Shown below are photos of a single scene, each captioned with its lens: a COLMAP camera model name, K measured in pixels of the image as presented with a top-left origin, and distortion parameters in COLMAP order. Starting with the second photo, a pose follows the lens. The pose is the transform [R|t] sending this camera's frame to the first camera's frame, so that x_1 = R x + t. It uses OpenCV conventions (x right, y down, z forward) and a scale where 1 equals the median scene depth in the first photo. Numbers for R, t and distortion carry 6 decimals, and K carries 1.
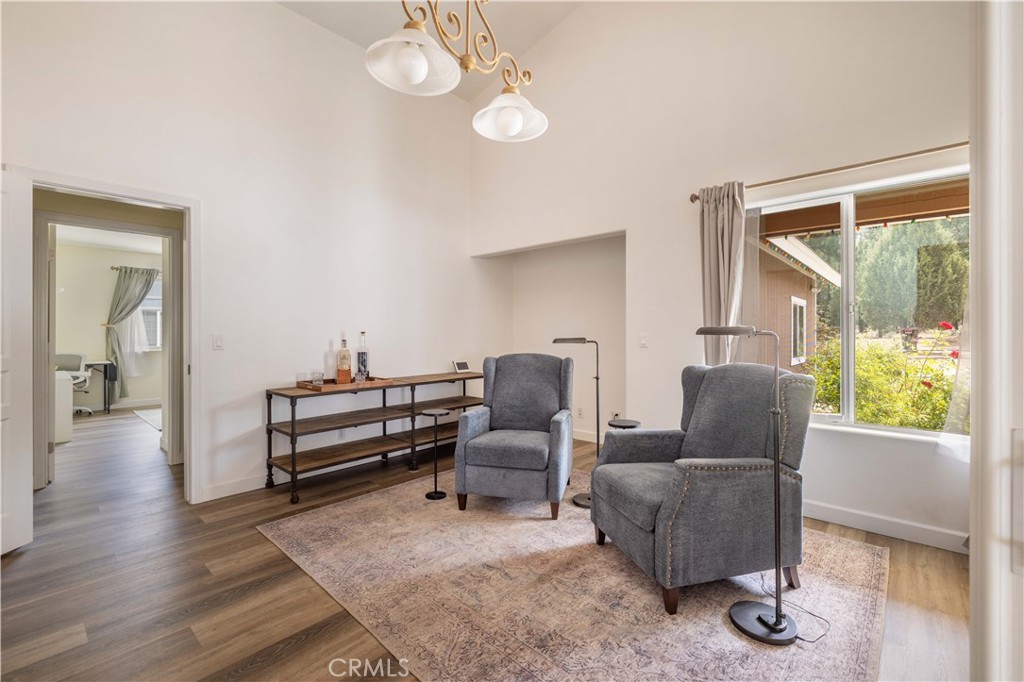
lens RADIAL K [[440.1, 0, 507.1], [0, 440.1, 329.8], [0, 0, 1]] dist [-0.001305, 0.000199]
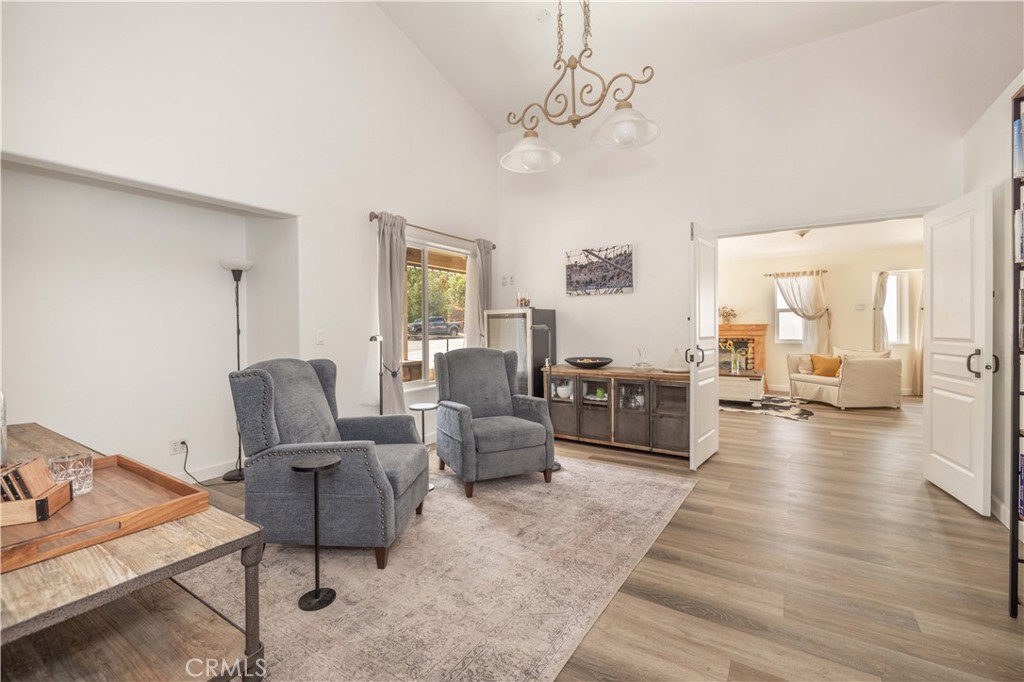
lens RADIAL K [[440.1, 0, 507.1], [0, 440.1, 329.8], [0, 0, 1]] dist [-0.001305, 0.000199]
pose [[-0.159829, -0.003024, 0.987140, -1.242119], [0.003309, 0.999988, 0.003599, 0.007872], [-0.987139, 0.003842, -0.159818, 1.303996]]
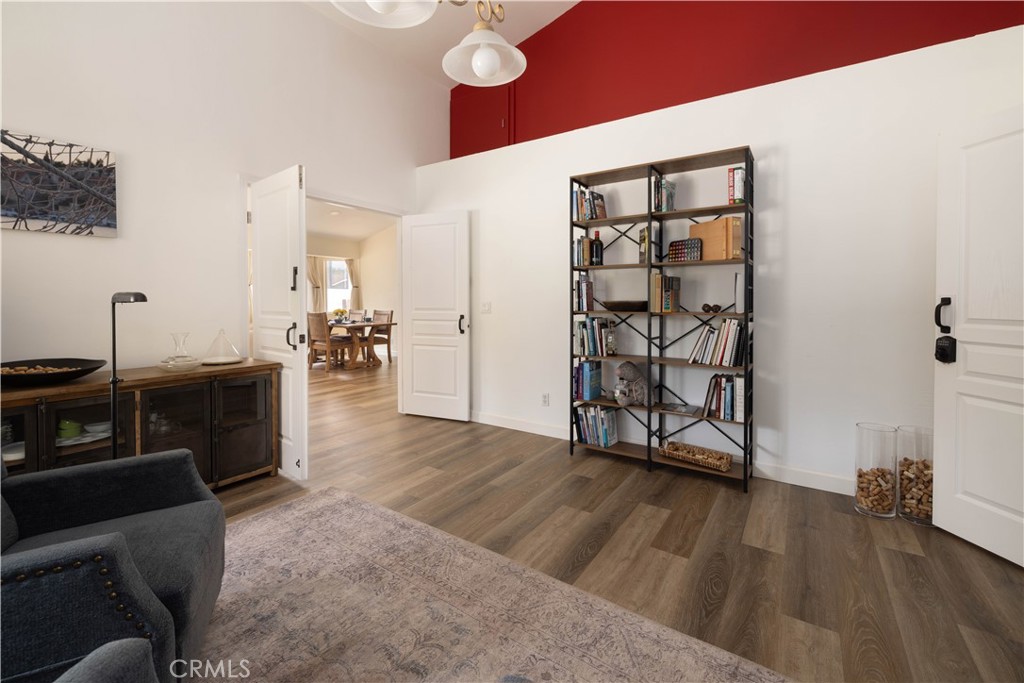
lens RADIAL K [[445.1, 0, 514.7], [0, 445.1, 308.2], [0, 0, 1]] dist [0.001169, 0.000168]
pose [[-0.987878, 0.002995, -0.155206, -0.090025], [0.000607, 0.999881, 0.015428, 0.012487], [0.155233, 0.015147, -0.987762, 1.767448]]
